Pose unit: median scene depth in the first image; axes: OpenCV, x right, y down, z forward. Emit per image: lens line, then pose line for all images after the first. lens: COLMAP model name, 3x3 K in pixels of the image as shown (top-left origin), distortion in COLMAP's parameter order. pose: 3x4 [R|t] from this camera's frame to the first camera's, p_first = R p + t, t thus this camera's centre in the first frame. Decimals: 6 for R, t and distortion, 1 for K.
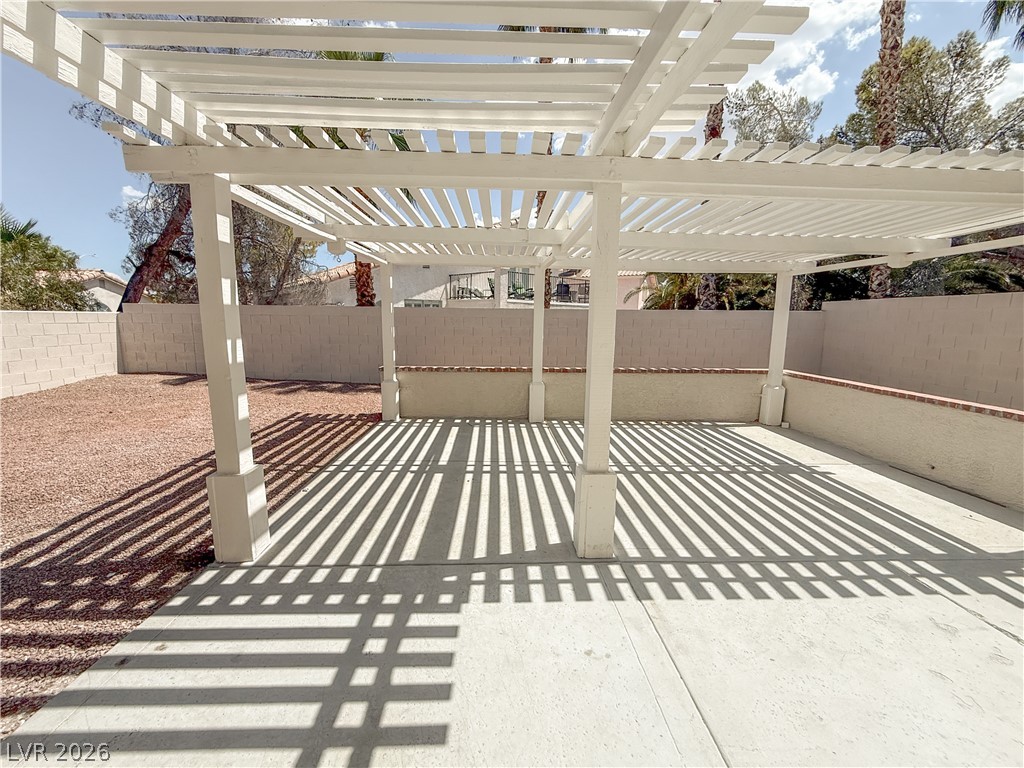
lens RADIAL K [[412.2, 0, 510.2], [0, 412.2, 386.8], [0, 0, 1]] dist [-0.001049, -0.000587]
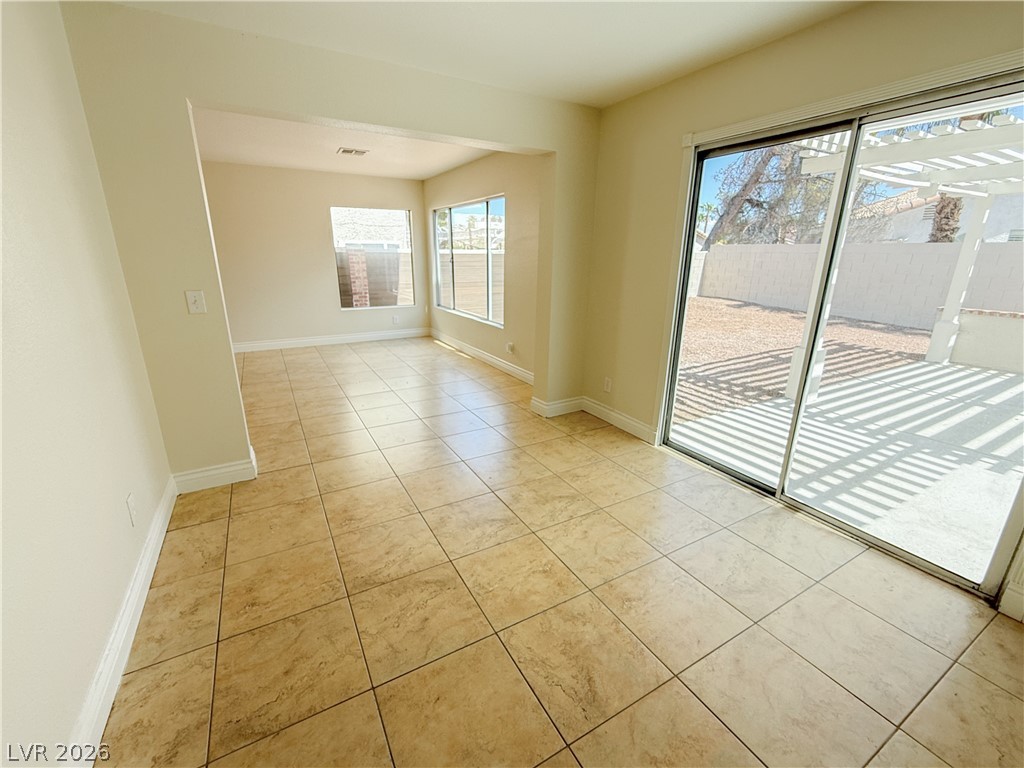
lens RADIAL K [[441.5, 0, 512.7], [0, 441.5, 384.8], [0, 0, 1]] dist [-0.003140, -0.000414]
pose [[0.477904, 0.244212, -0.843782, 0.253520], [-0.144755, 0.969339, 0.198564, 0.143470], [0.866403, 0.027247, 0.498602, -0.793869]]
